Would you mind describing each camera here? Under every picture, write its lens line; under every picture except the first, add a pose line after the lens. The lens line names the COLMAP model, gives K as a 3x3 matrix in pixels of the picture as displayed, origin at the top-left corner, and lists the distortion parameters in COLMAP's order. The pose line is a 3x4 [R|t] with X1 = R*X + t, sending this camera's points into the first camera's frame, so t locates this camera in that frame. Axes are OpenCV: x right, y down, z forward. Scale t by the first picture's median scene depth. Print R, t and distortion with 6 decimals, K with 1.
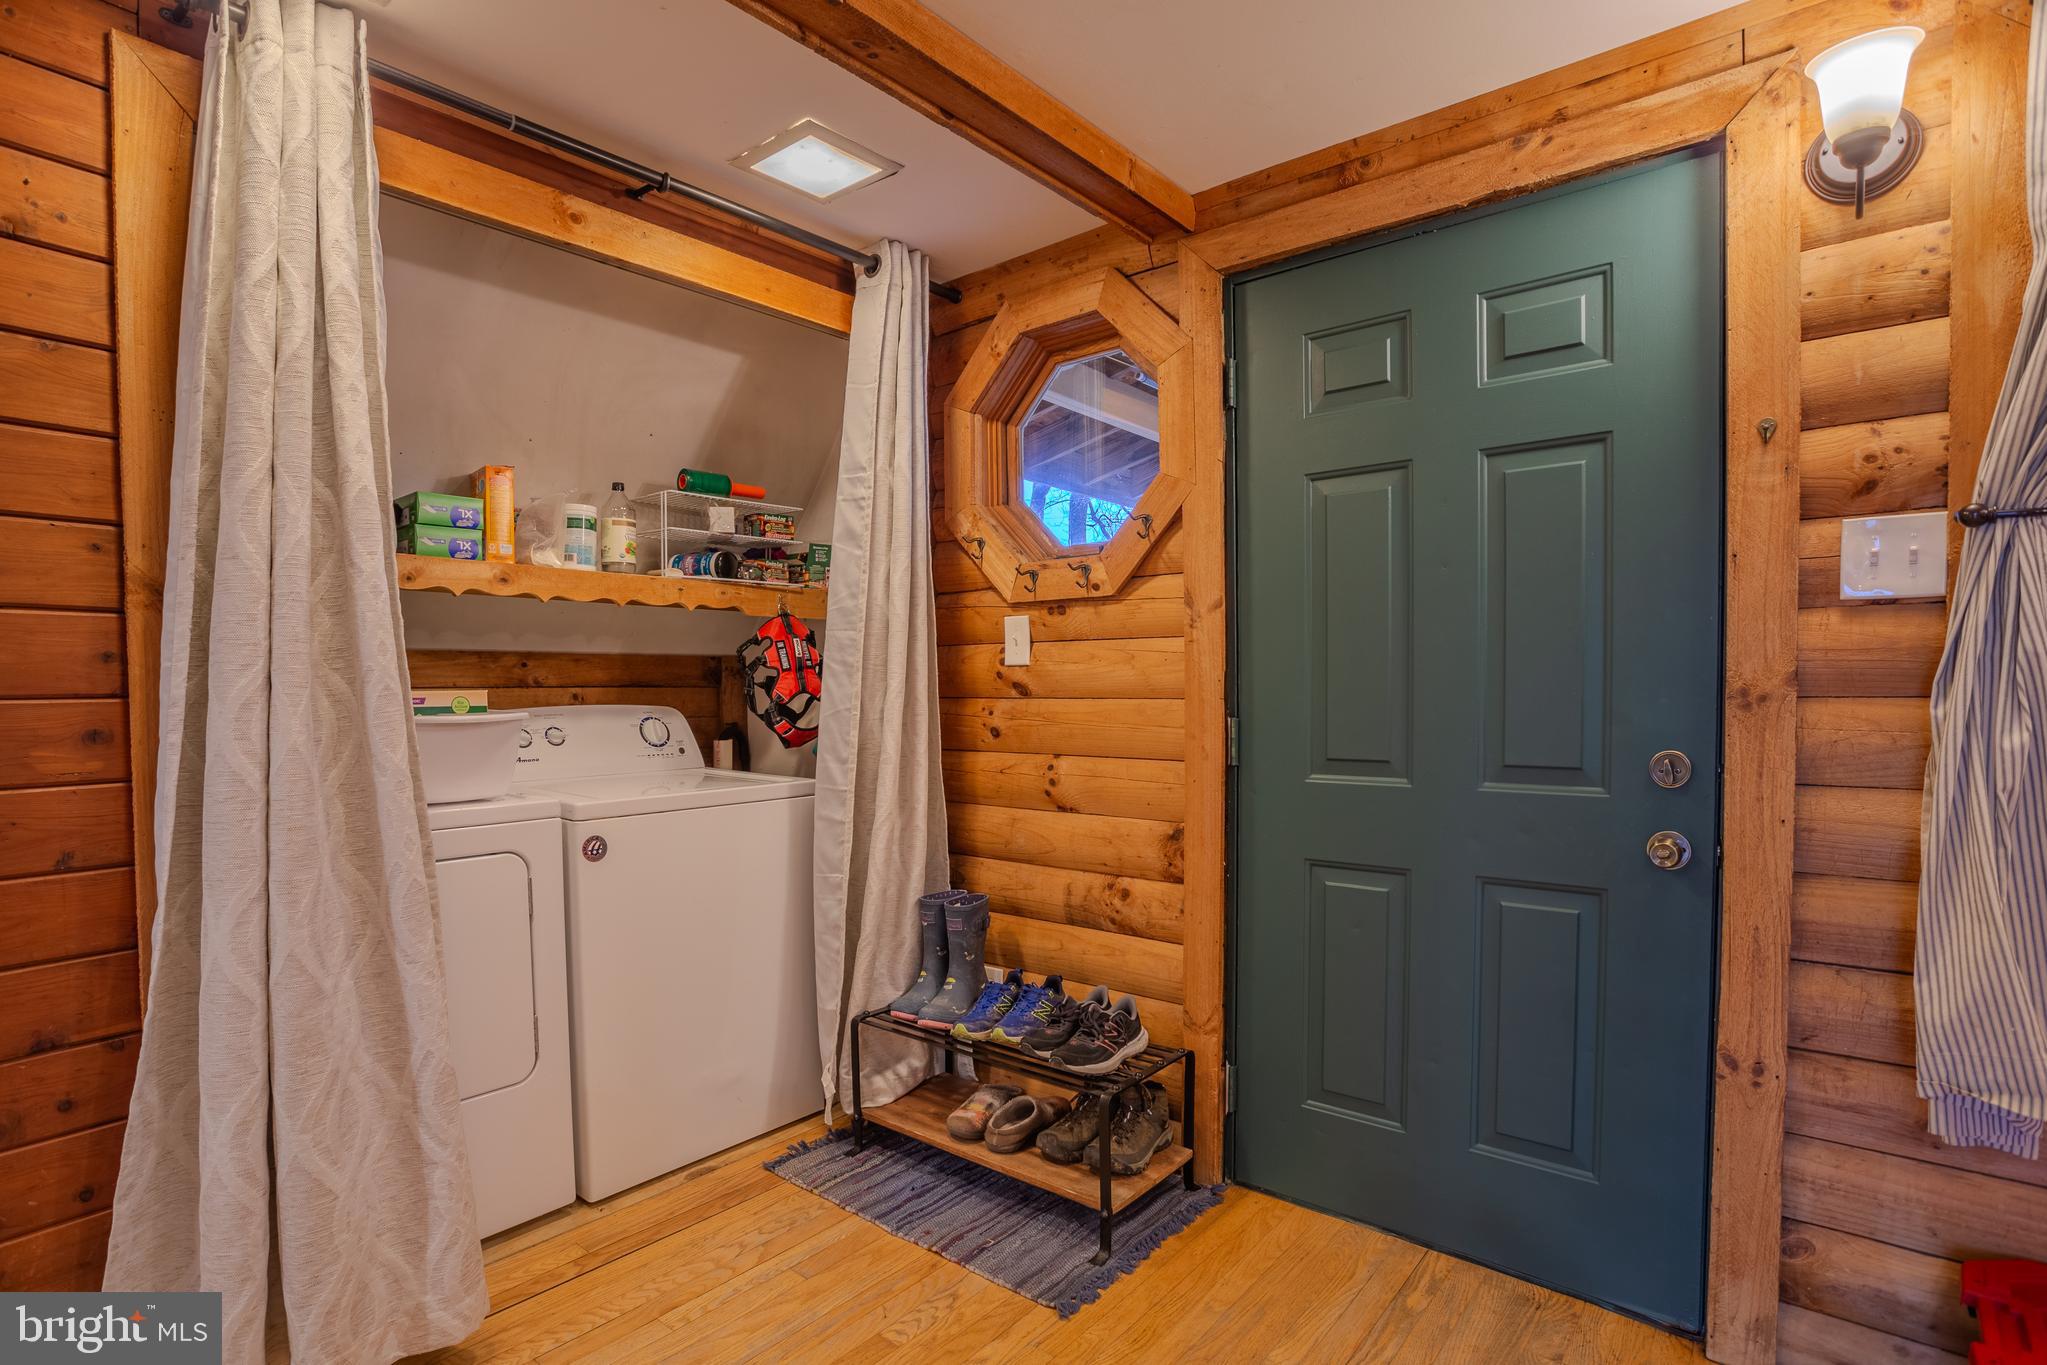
lens RADIAL K [[1030.4, 0, 990.0], [0, 1030.4, 739.0], [0, 0, 1]] dist [-0.069189, 0.026672]
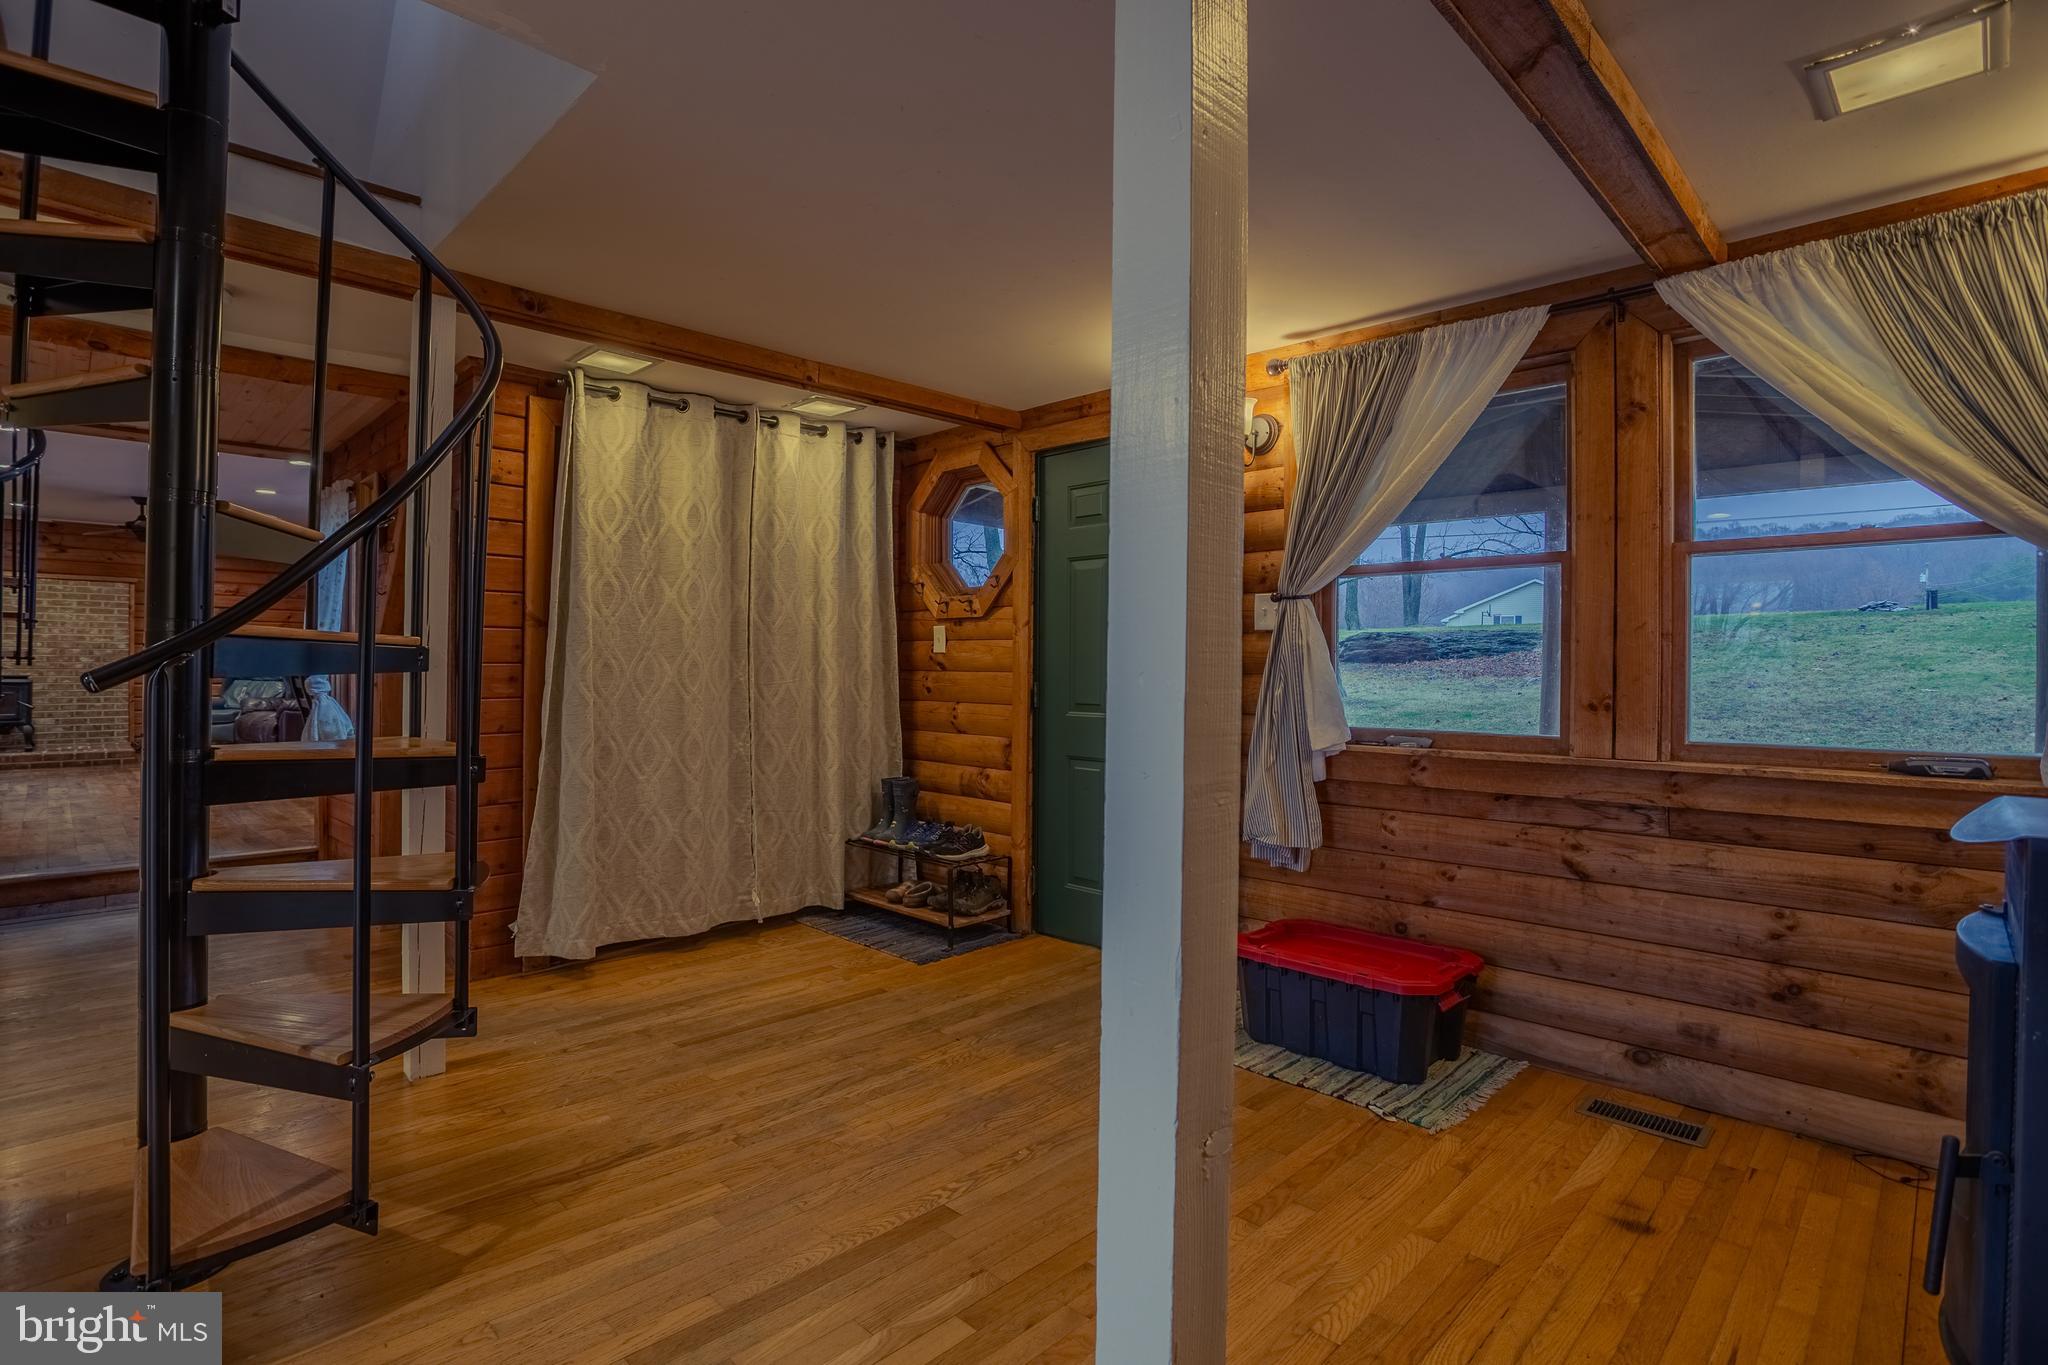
lens RADIAL K [[995.5, 0, 1011.4], [0, 995.5, 671.9], [0, 0, 1]] dist [-0.083696, 0.036676]
pose [[0.996909, 0.014838, -0.077157, 0.410510], [-0.018116, 0.998955, -0.041956, 0.047179], [0.076454, 0.043224, 0.996136, -1.045276]]
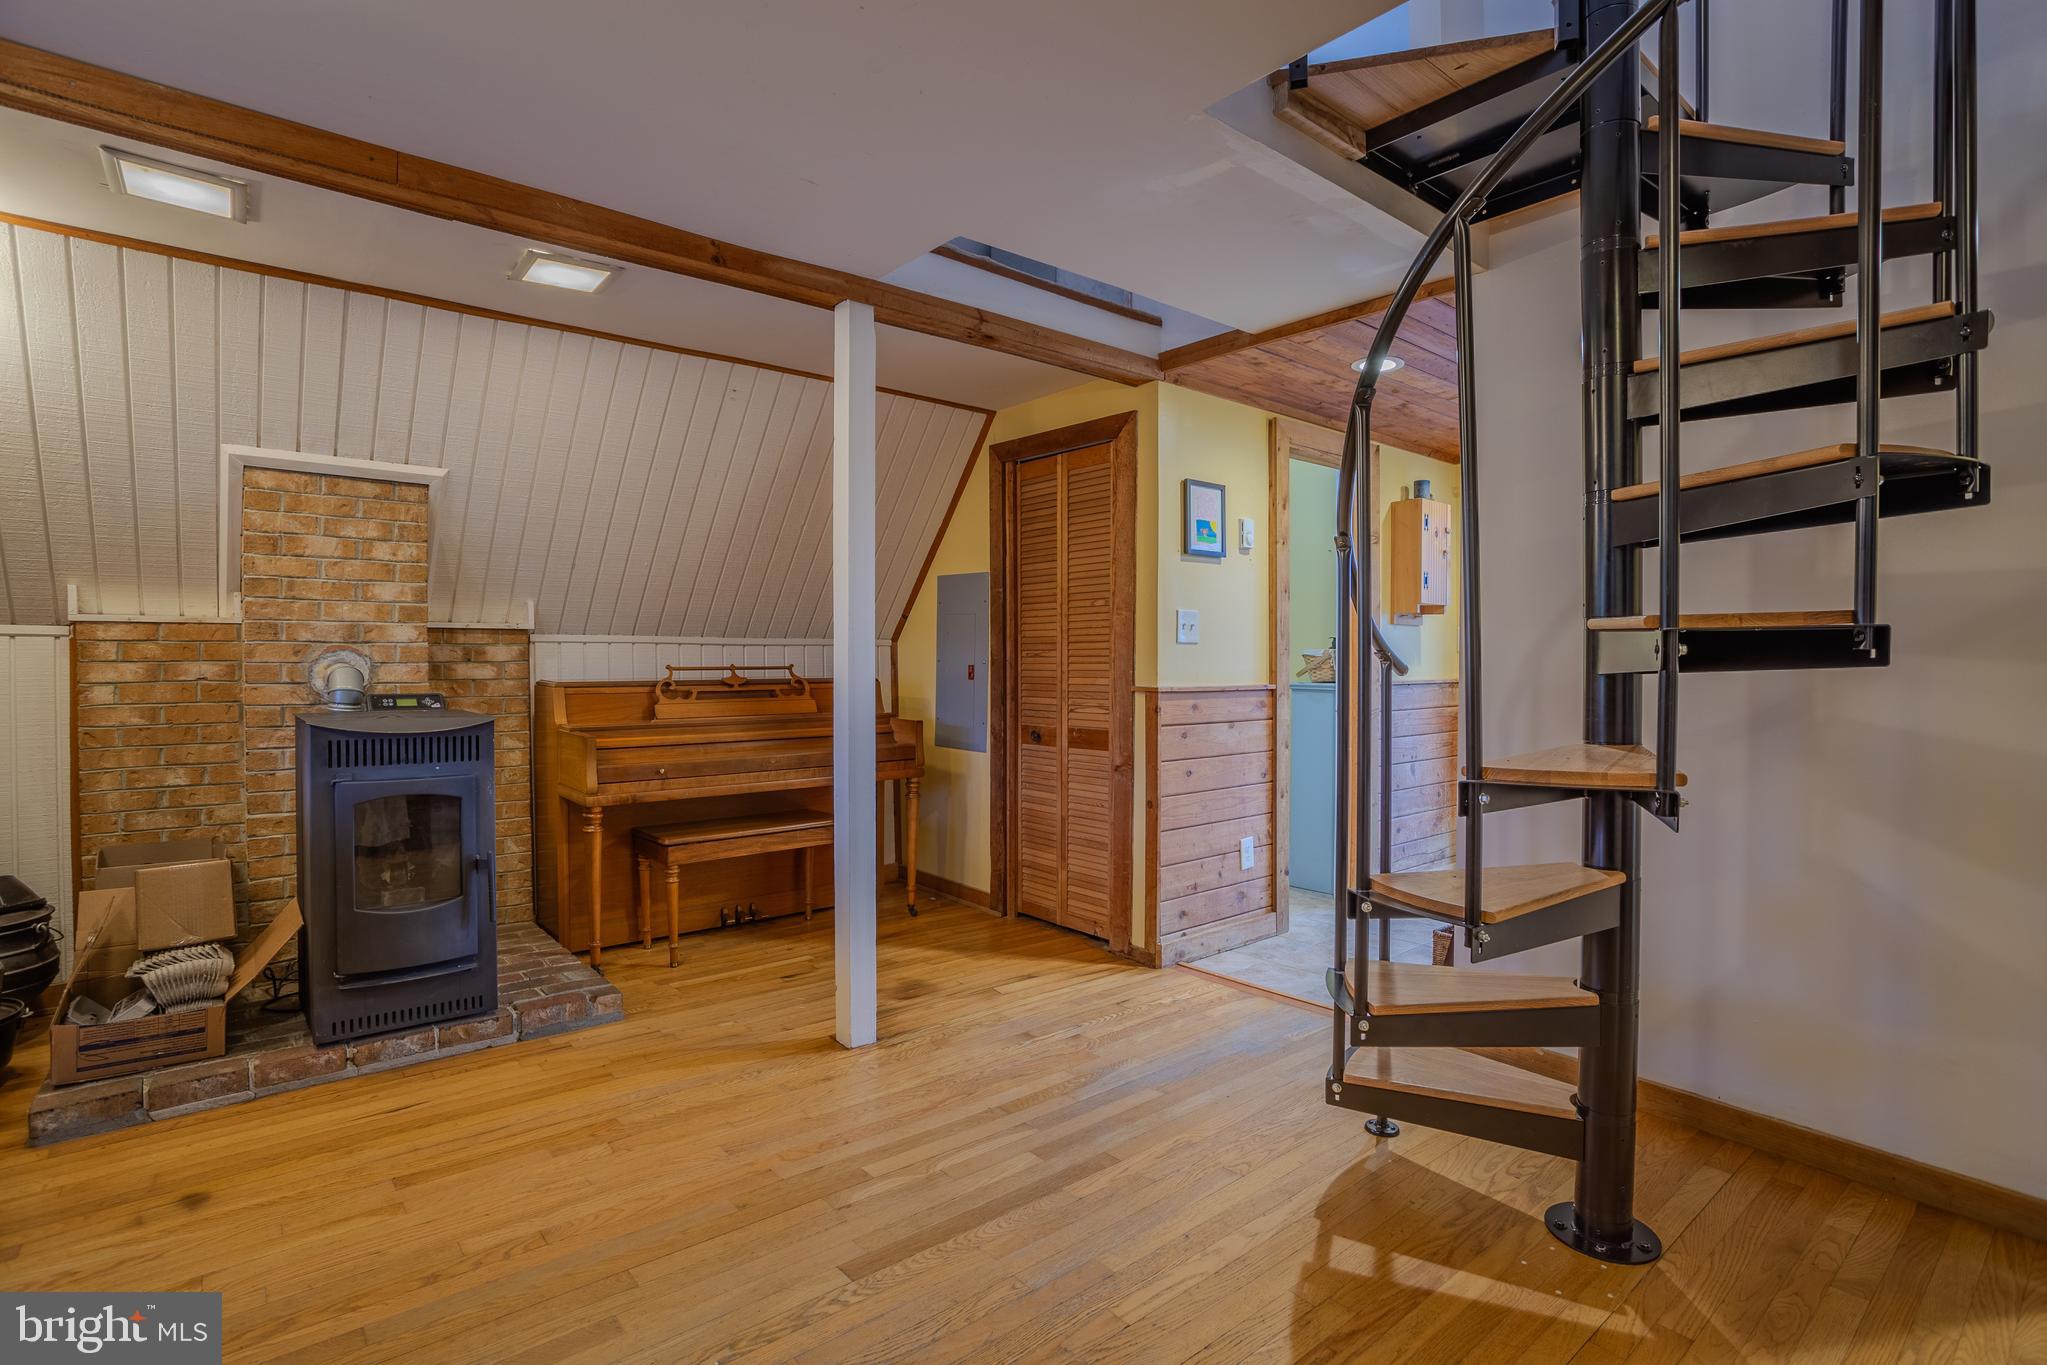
lens RADIAL K [[986.7, 0, 993.7], [0, 986.7, 671.5], [0, 0, 1]] dist [-0.074891, 0.035480]
pose [[-0.983159, -0.001642, 0.182746, -0.049769], [0.009046, 0.998297, 0.057636, -0.039883], [-0.182529, 0.058319, -0.981469, 0.945860]]
